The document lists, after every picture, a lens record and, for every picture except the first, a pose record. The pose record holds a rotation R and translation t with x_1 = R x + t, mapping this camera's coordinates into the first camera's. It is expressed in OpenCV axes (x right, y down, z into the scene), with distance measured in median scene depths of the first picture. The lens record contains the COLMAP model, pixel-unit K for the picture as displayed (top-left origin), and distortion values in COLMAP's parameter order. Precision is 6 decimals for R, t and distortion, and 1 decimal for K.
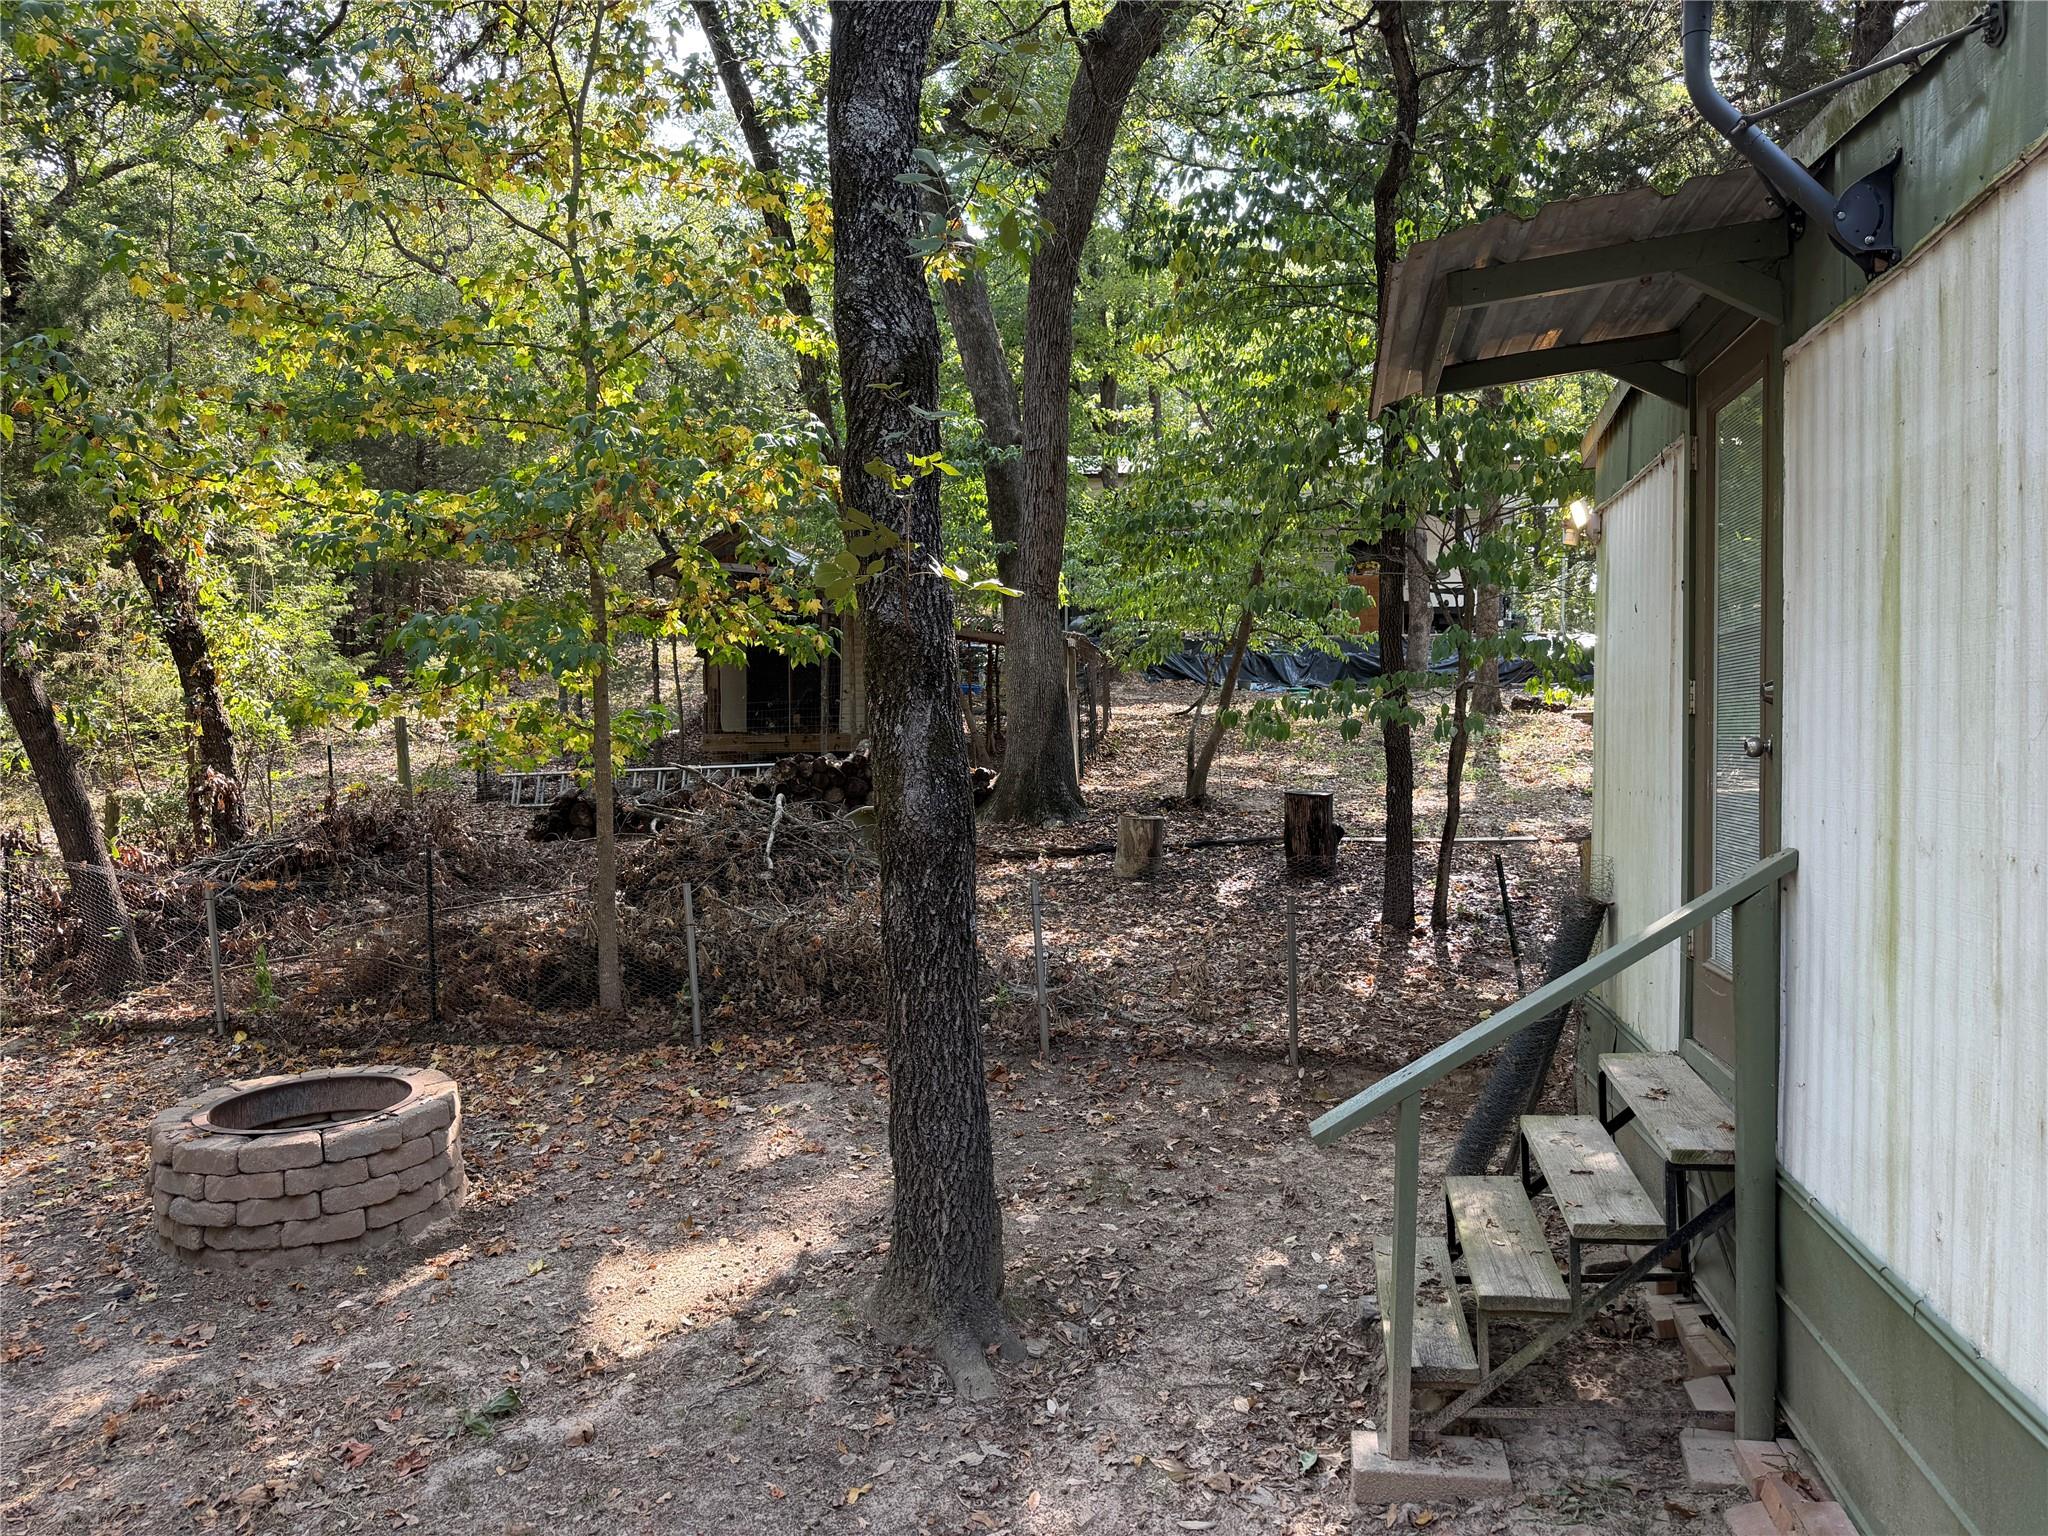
lens RADIAL K [[1407.5, 0, 1024.0], [0, 1407.5, 768.0], [0, 0, 1]] dist [0.066278, -0.001125]
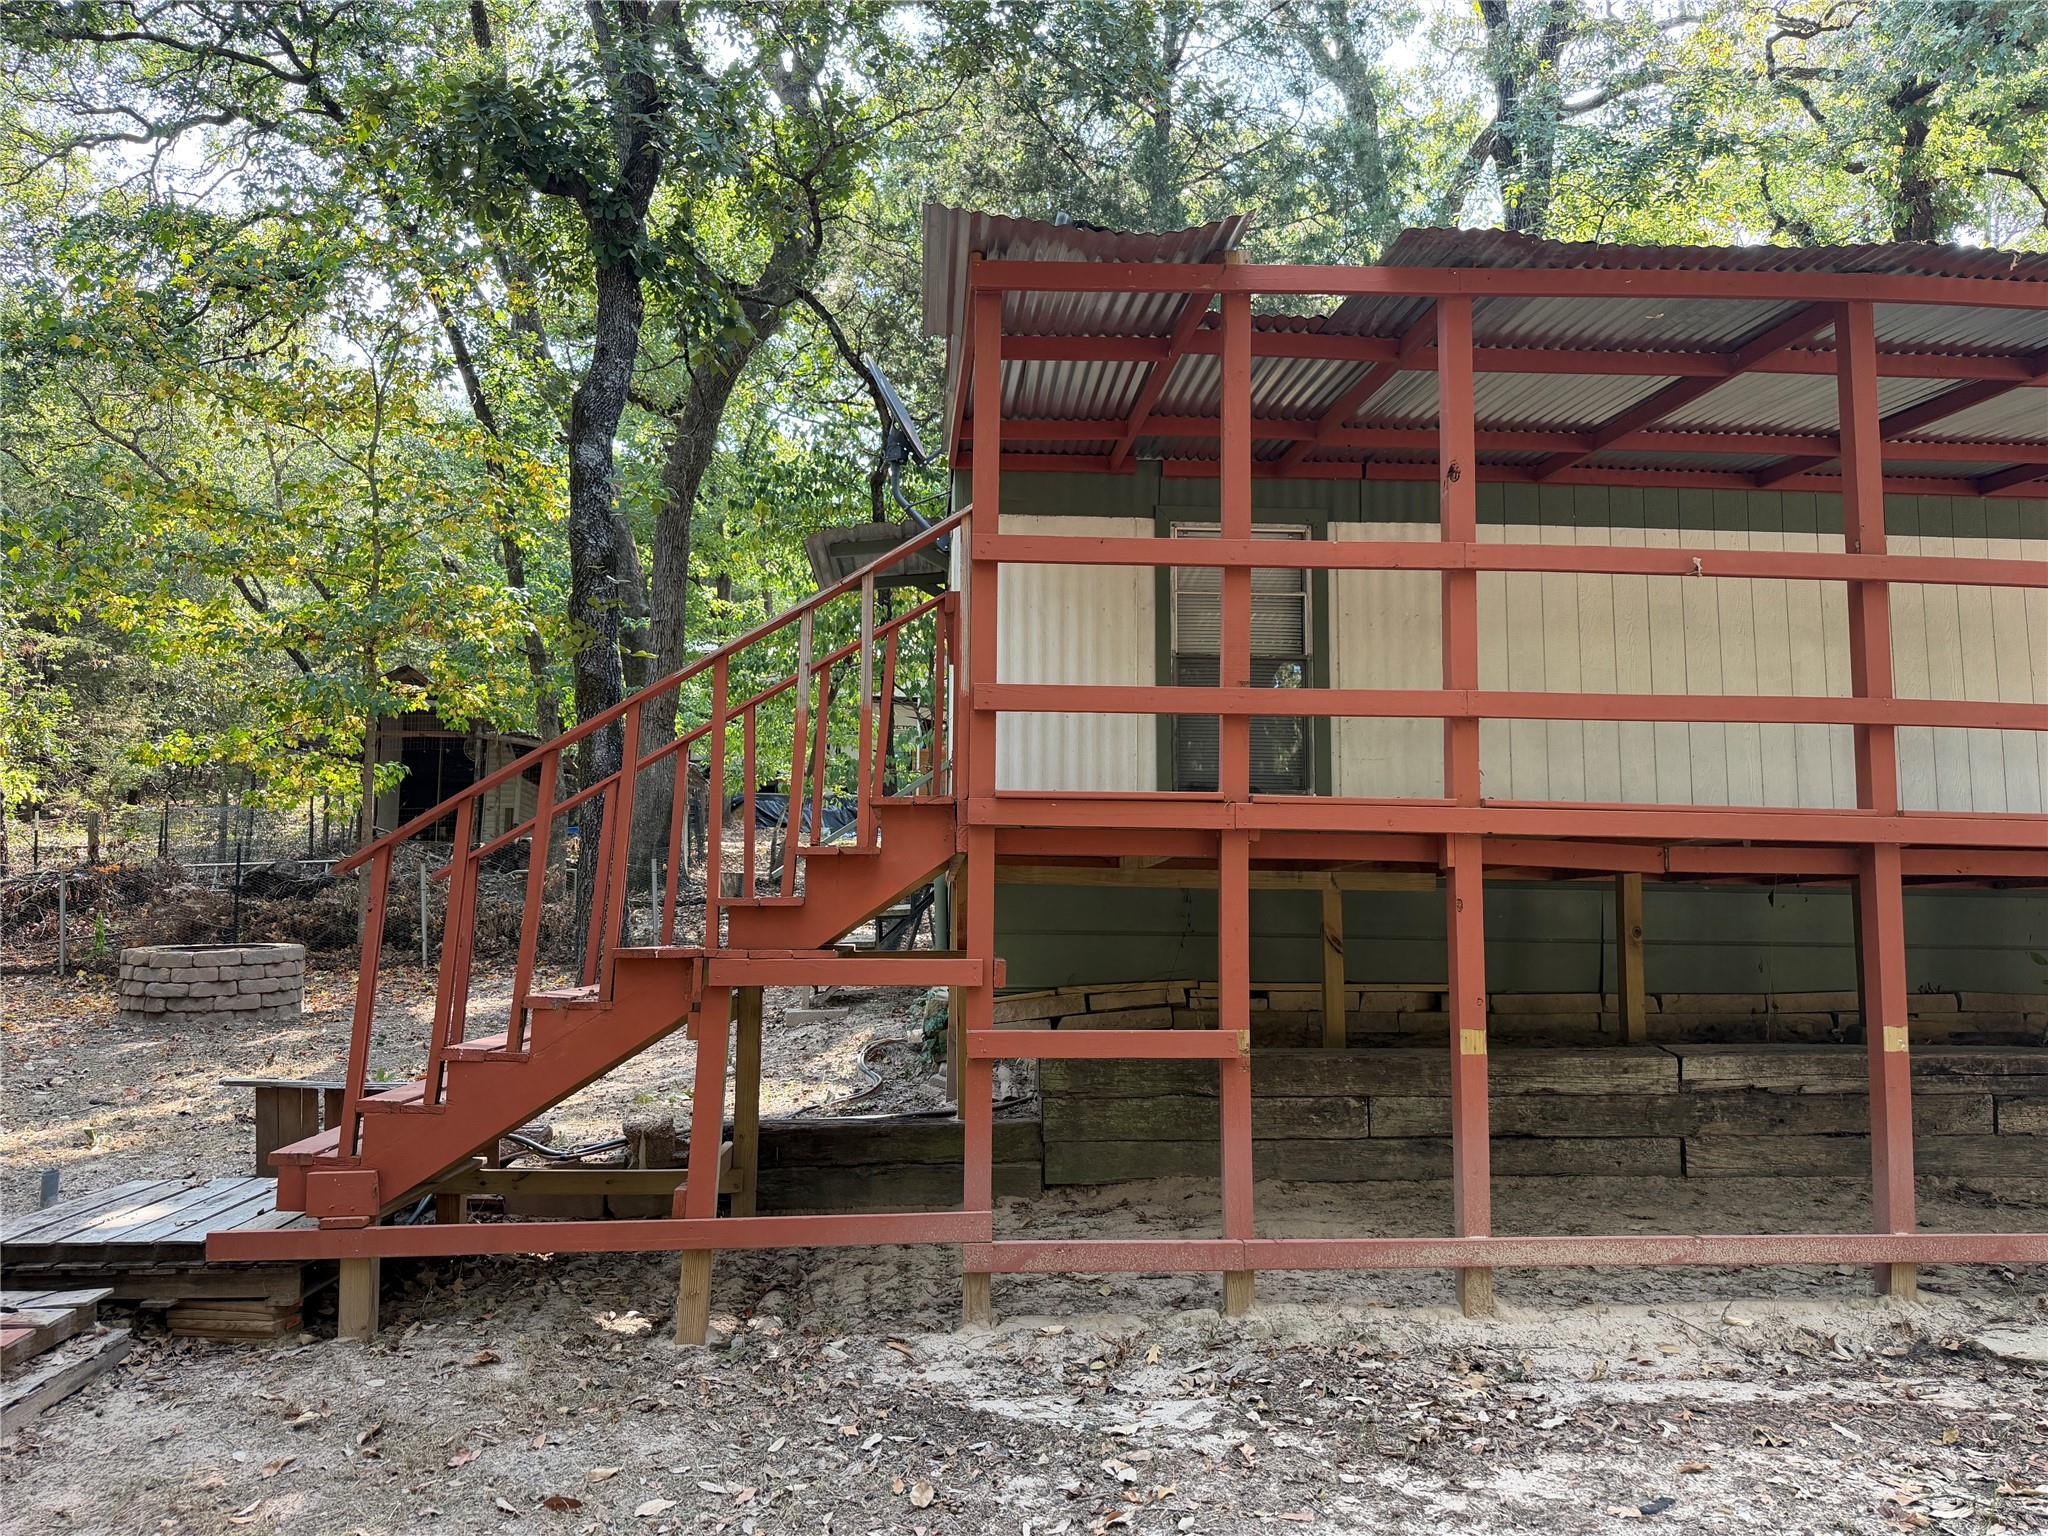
lens RADIAL K [[1435.1, 0, 1024.0], [0, 1435.1, 768.0], [0, 0, 1]] dist [0.004311, -0.000454]
pose [[0.965466, 0.039687, 0.257488, -0.002795], [-0.002956, 0.989934, -0.141497, 0.073672], [-0.260512, 0.135850, 0.955865, -0.266248]]
